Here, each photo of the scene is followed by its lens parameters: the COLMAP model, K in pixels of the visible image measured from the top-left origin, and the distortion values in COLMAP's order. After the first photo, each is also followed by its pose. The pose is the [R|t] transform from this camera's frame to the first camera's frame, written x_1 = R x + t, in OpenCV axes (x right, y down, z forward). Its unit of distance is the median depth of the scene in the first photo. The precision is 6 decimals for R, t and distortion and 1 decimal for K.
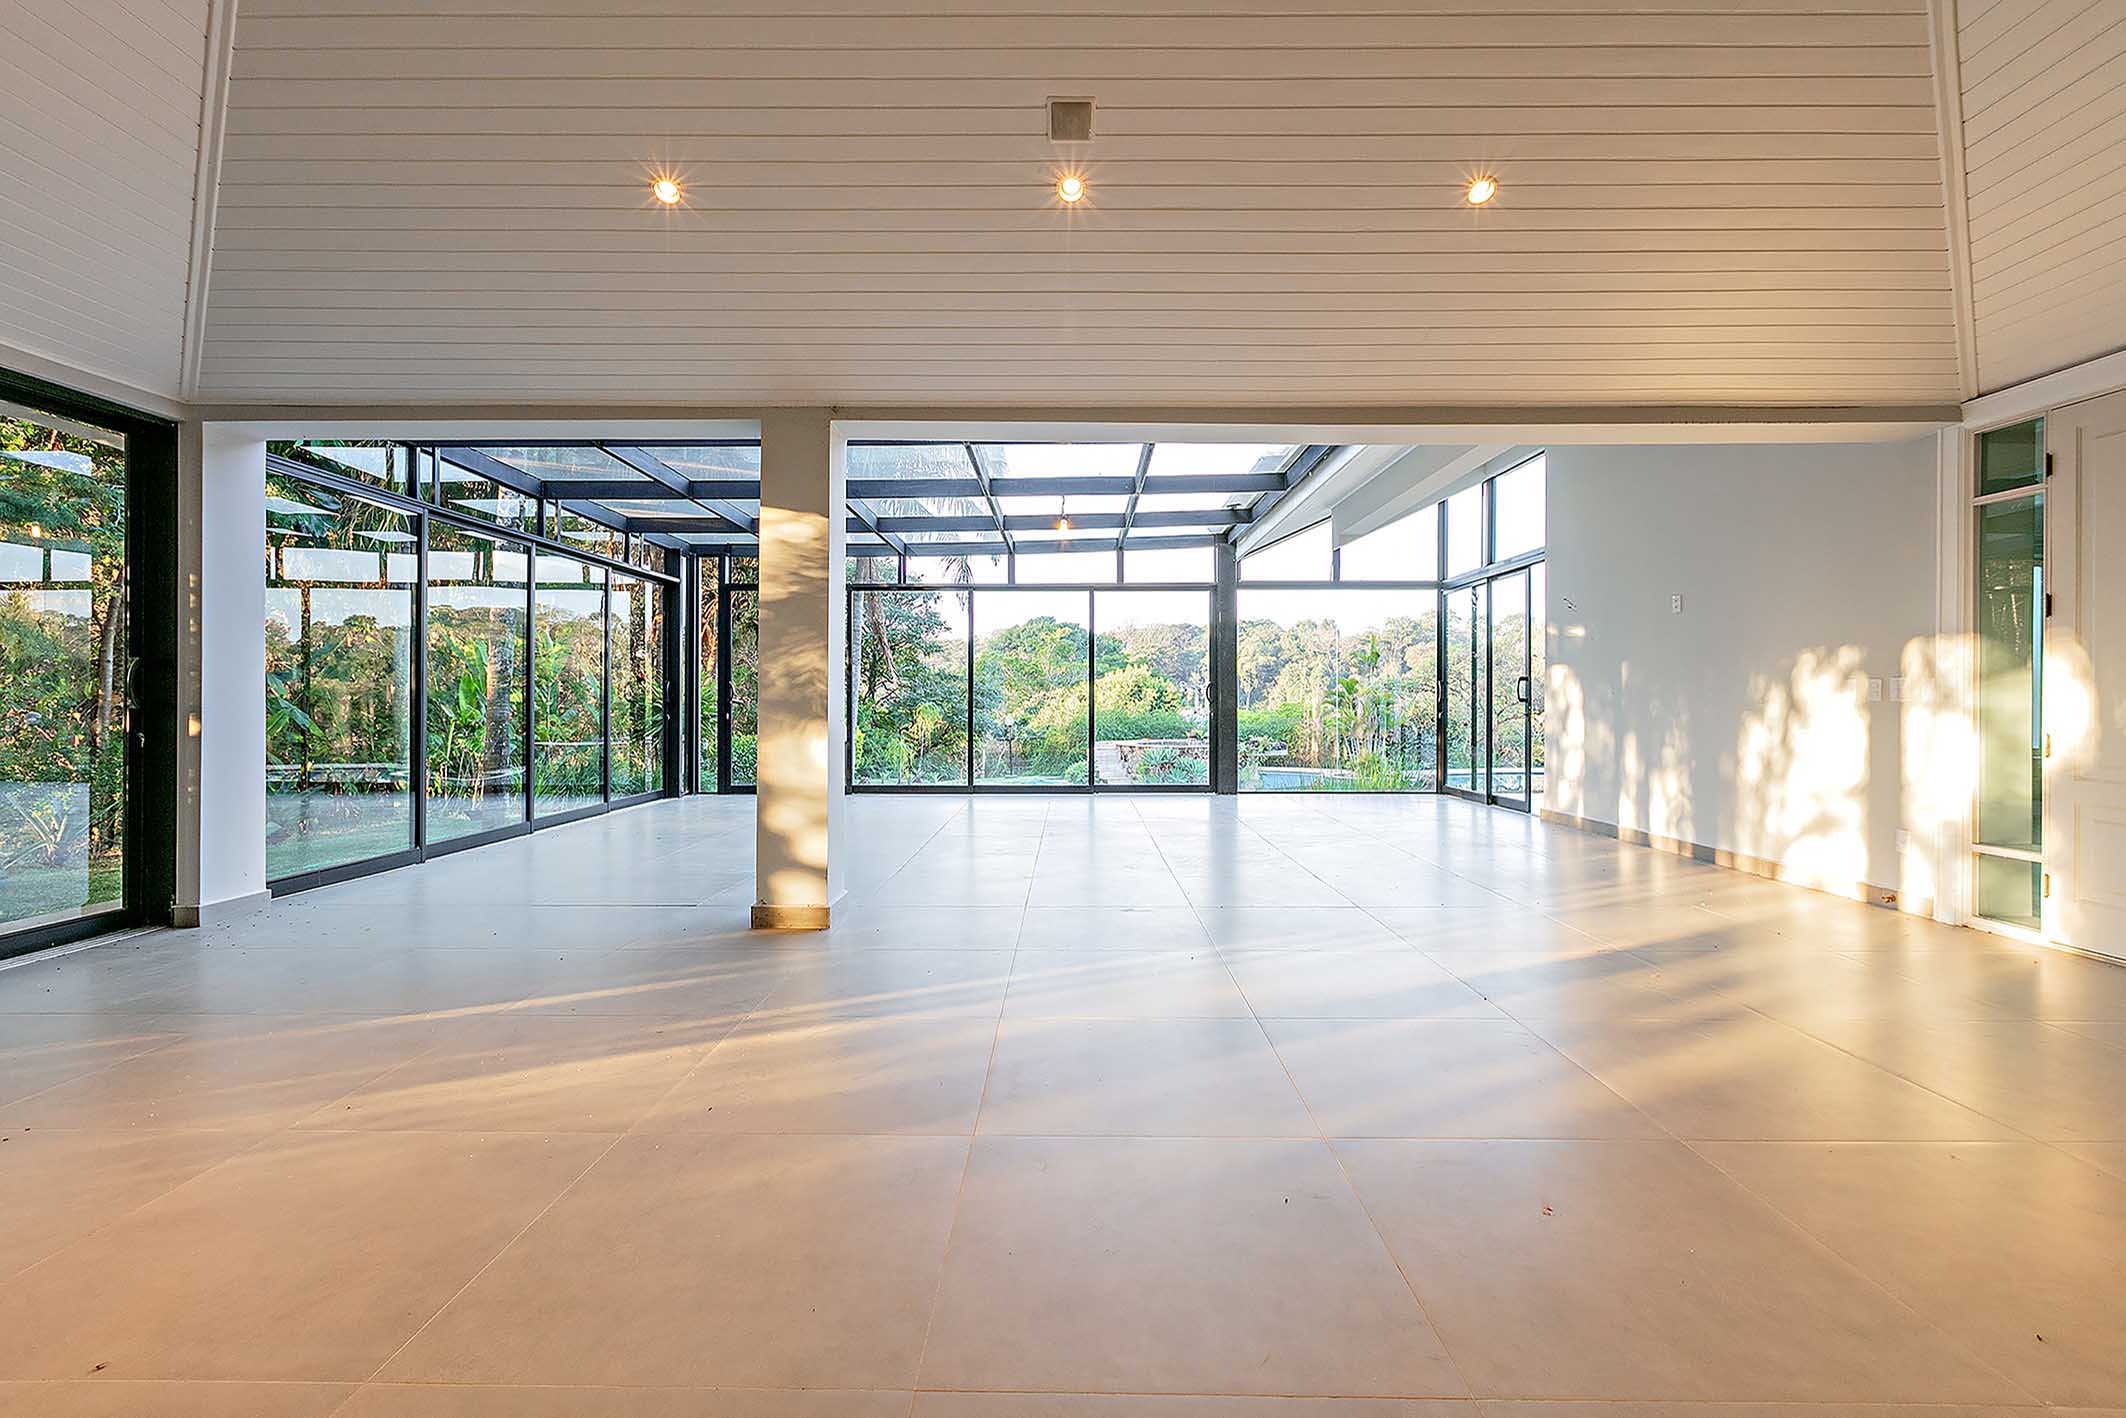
lens RADIAL K [[945.6, 0, 1051.3], [0, 945.6, 698.9], [0, 0, 1]] dist [-0.001817, -0.000079]
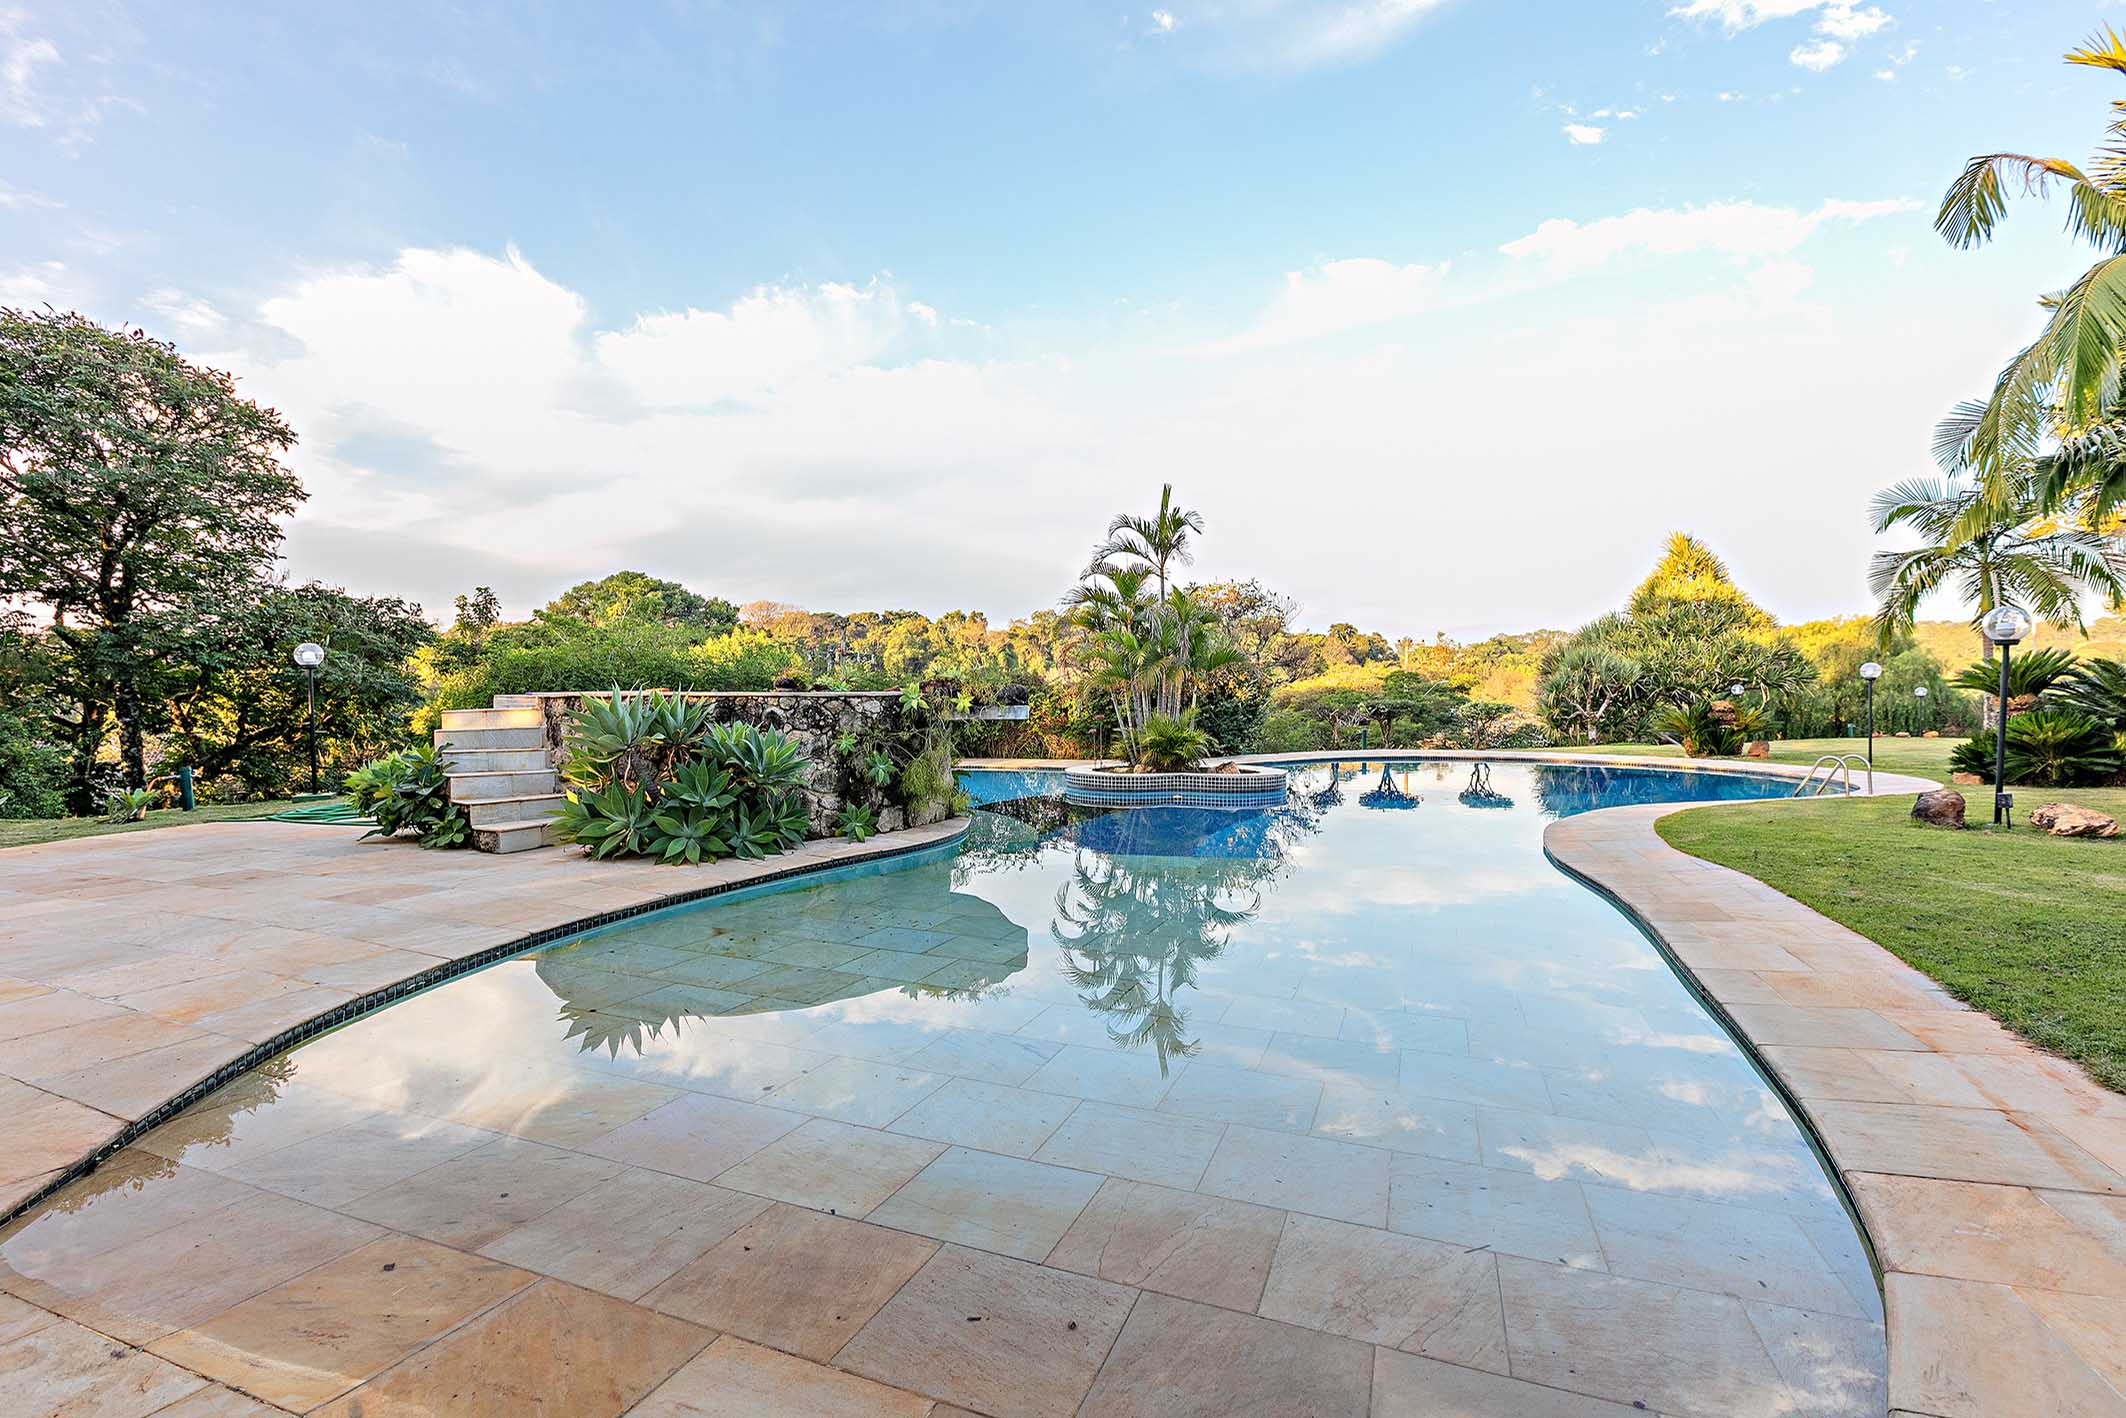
lens RADIAL K [[945.6, 0, 1051.3], [0, 945.6, 698.9], [0, 0, 1]] dist [-0.001817, -0.000079]
pose [[0.932329, -0.004016, 0.361588, 0.252774], [0.003686, 0.999992, 0.001601, 0.106736], [-0.361592, -0.000160, 0.932336, 1.349464]]
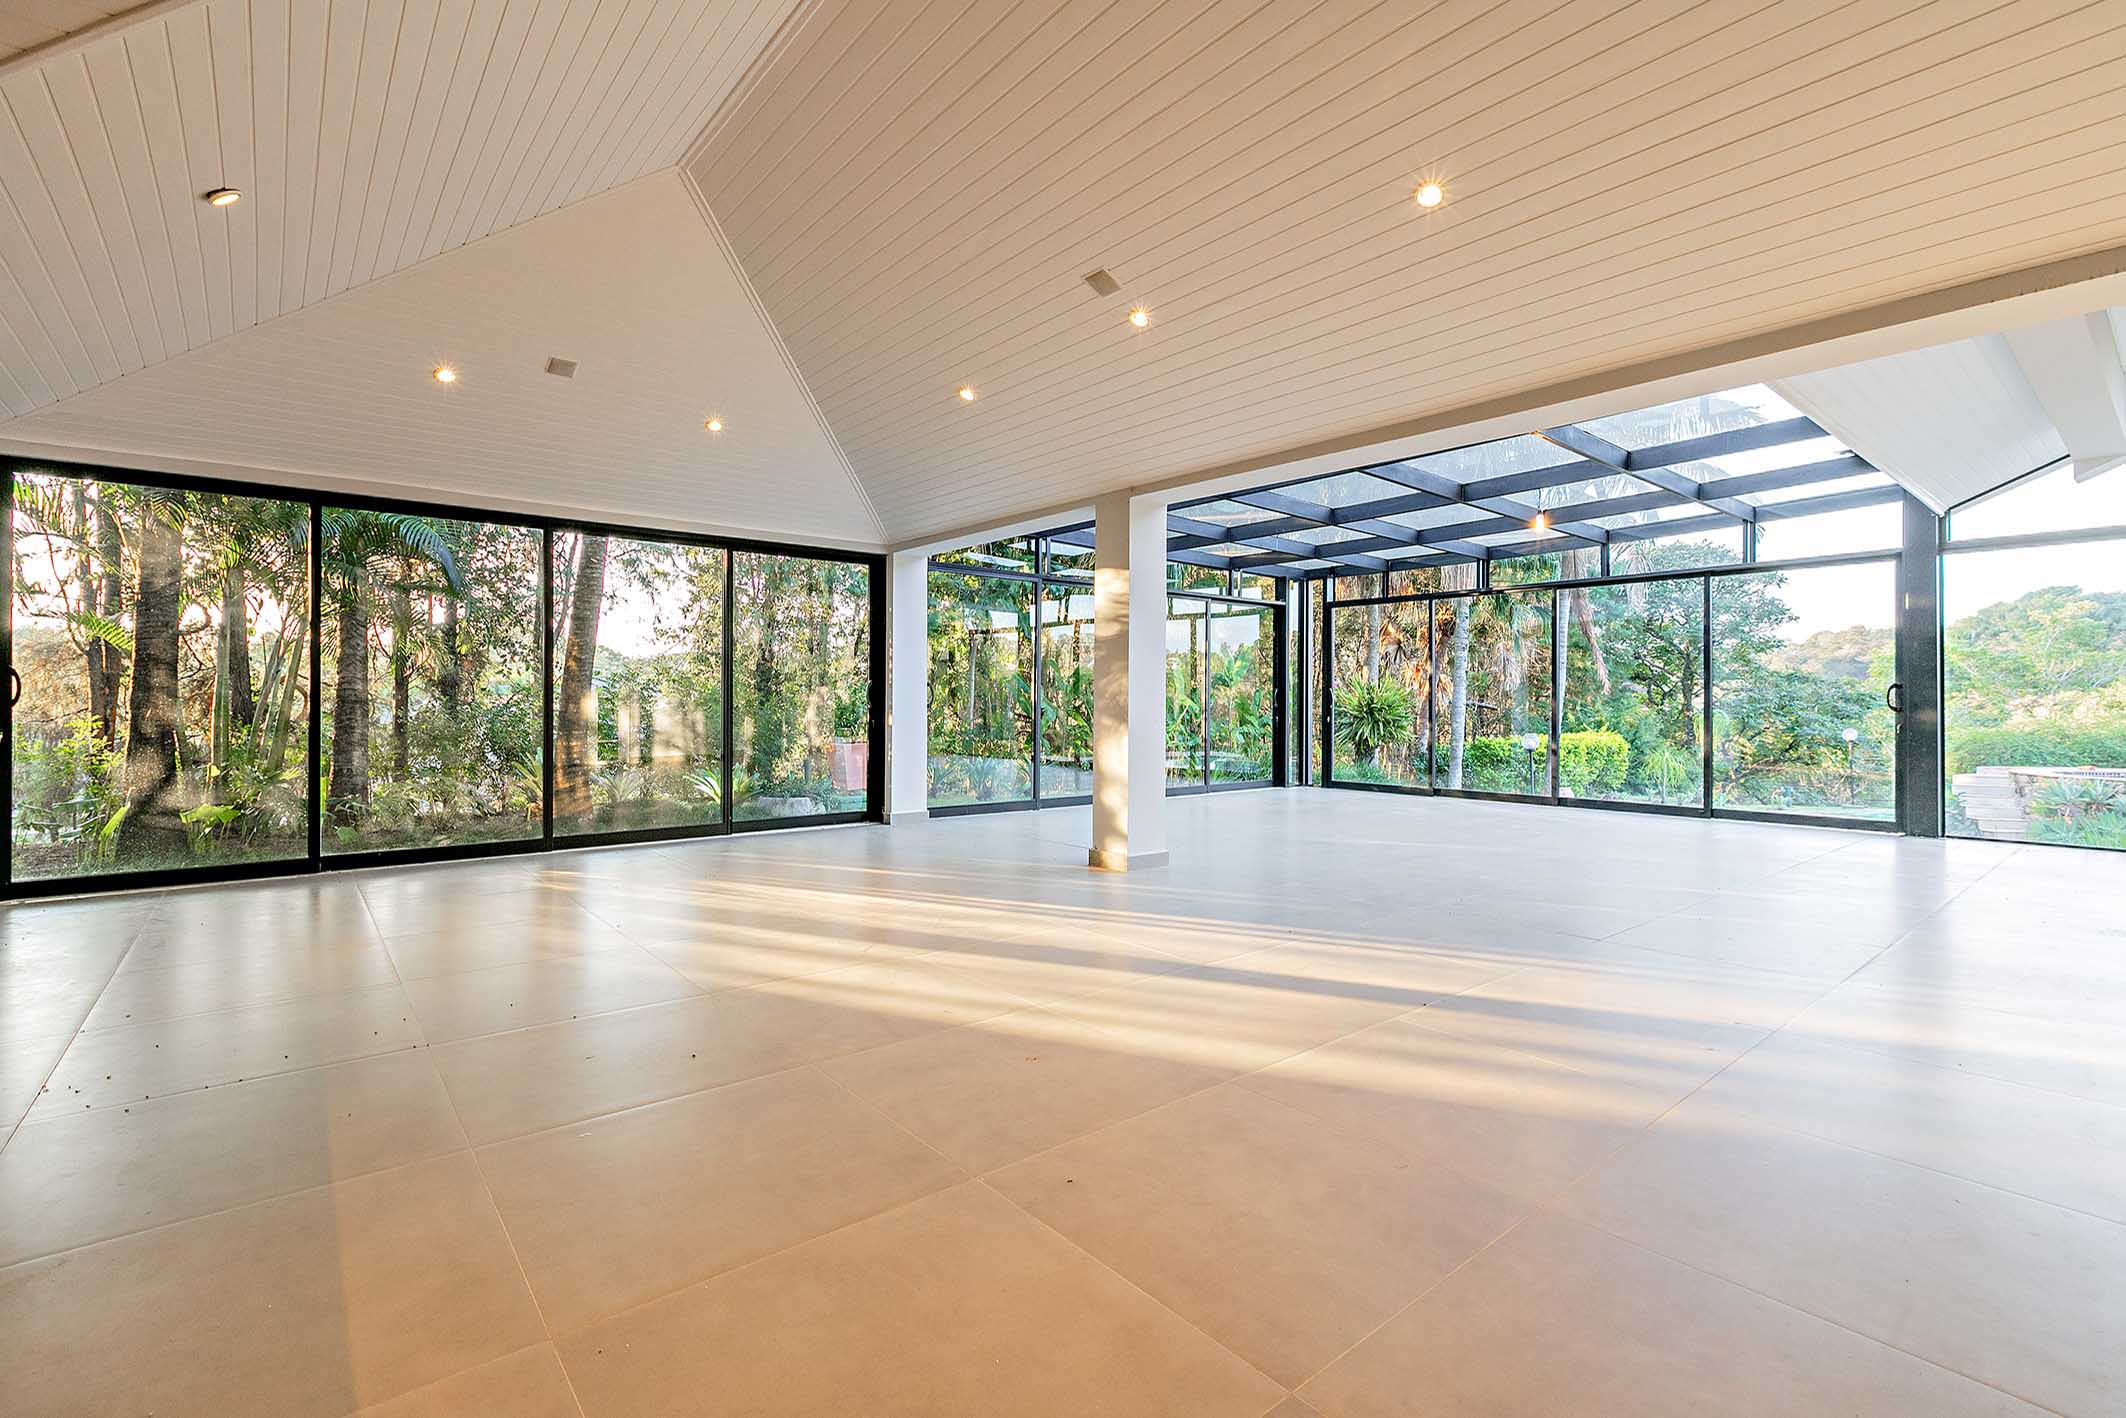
lens RADIAL K [[945.6, 0, 1051.3], [0, 945.6, 698.9], [0, 0, 1]] dist [-0.001817, -0.000079]
pose [[0.649279, -0.001036, -0.760550, 0.302399], [-0.003494, 0.999984, -0.004346, 0.000056], [0.760543, 0.005479, 0.649265, 0.015278]]
